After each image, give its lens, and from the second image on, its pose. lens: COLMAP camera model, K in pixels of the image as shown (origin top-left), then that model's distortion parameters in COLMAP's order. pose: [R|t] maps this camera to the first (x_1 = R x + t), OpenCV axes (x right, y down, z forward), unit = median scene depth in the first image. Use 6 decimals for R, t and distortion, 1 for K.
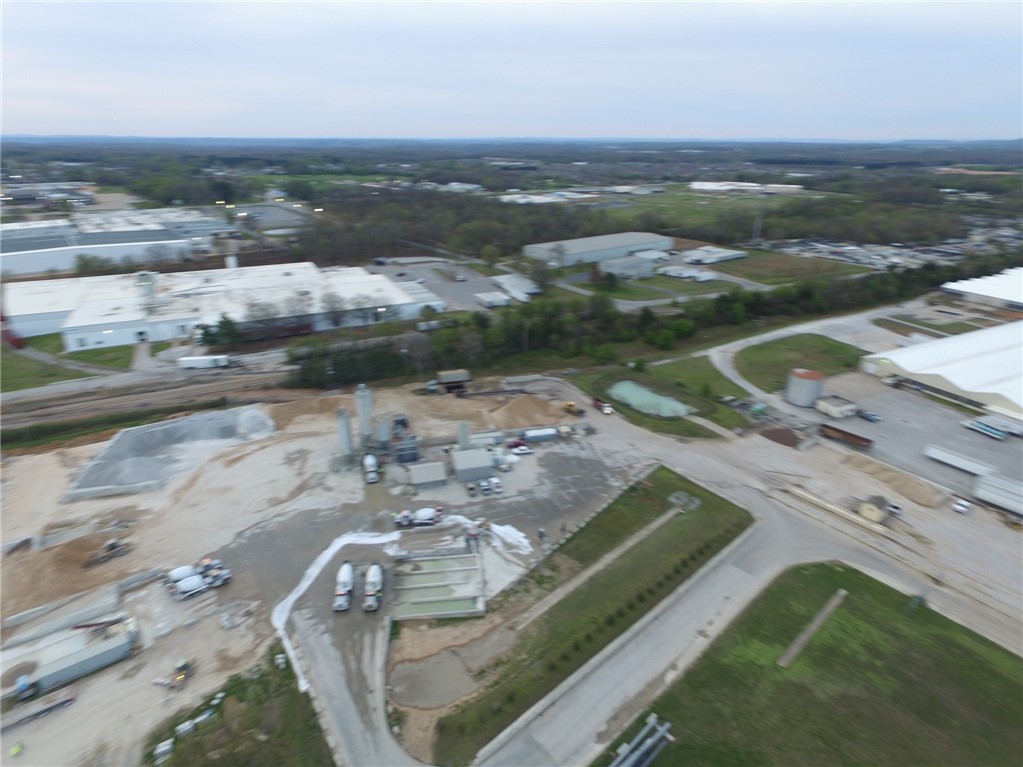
lens RADIAL K [[596.2, 0, 512.3], [0, 596.2, 377.3], [0, 0, 1]] dist [-0.009559, 0.013109]
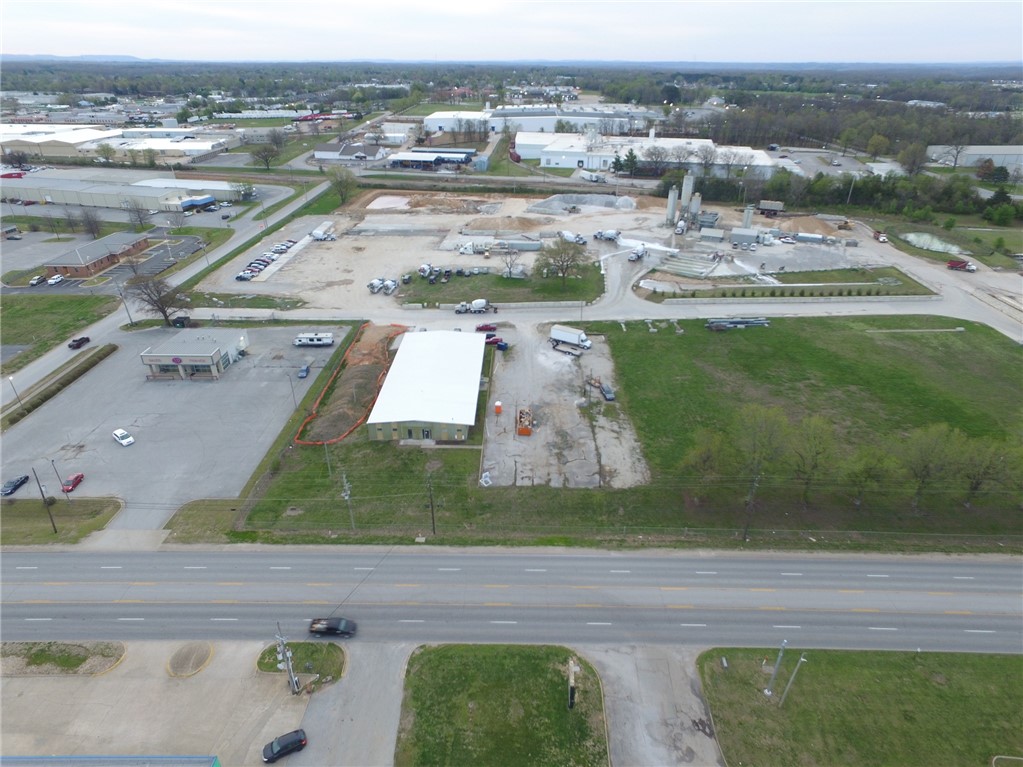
lens RADIAL K [[595.4, 0, 513.2], [0, 595.4, 380.5], [0, 0, 1]] dist [-0.012103, 0.016344]
pose [[0.770928, 0.299795, -0.561955, 0.430172], [-0.237303, 0.953970, 0.183380, 0.356608], [0.591065, -0.008019, 0.806584, -0.539992]]
